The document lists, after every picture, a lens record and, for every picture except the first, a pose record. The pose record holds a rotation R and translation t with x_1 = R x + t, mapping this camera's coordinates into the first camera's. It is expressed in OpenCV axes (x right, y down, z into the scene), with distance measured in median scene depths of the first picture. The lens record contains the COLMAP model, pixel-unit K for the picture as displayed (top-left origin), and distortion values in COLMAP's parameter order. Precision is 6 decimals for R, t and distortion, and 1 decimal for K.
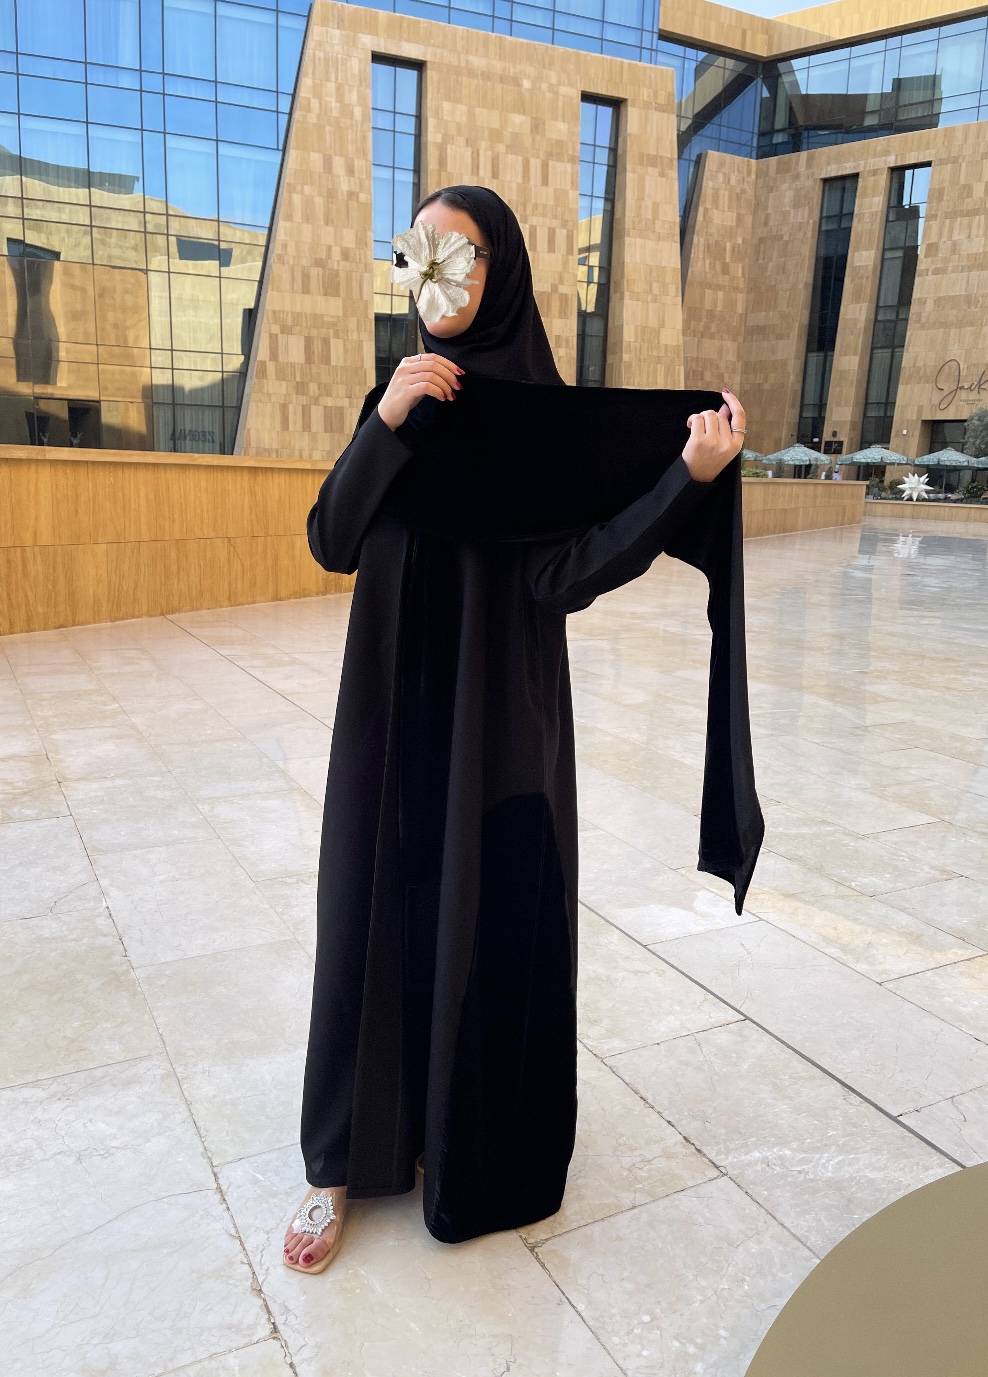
lens RADIAL K [[1024.5, 0, 495.8], [0, 1024.5, 695.9], [0, 0, 1]] dist [0.051228, -0.059214]
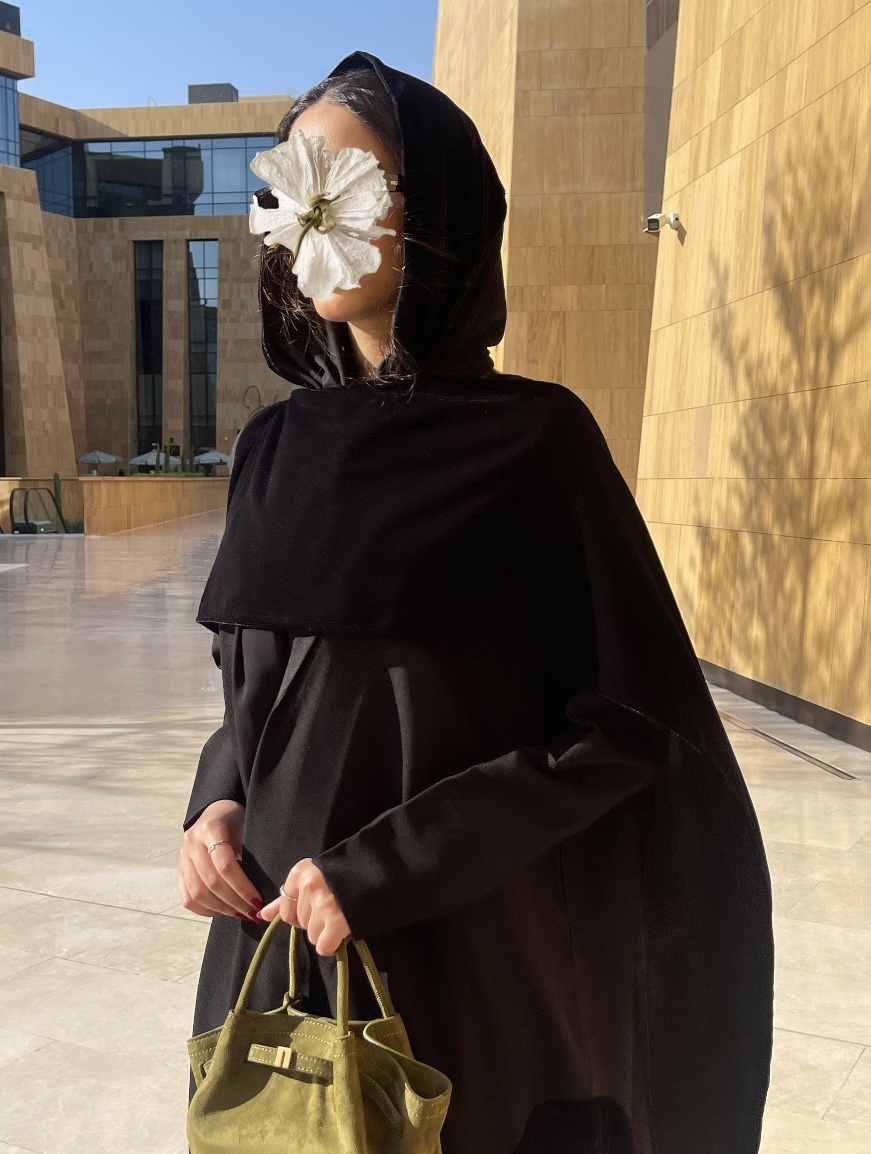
lens RADIAL K [[1373.2, 0, 440.0], [0, 1373.2, 588.5], [0, 0, 1]] dist [0.033934, 0.000000]
pose [[0.830279, -0.078614, 0.551776, -0.391369], [0.146622, 0.985940, -0.080156, 0.120828], [-0.537717, 0.147454, 0.830131, -0.615861]]
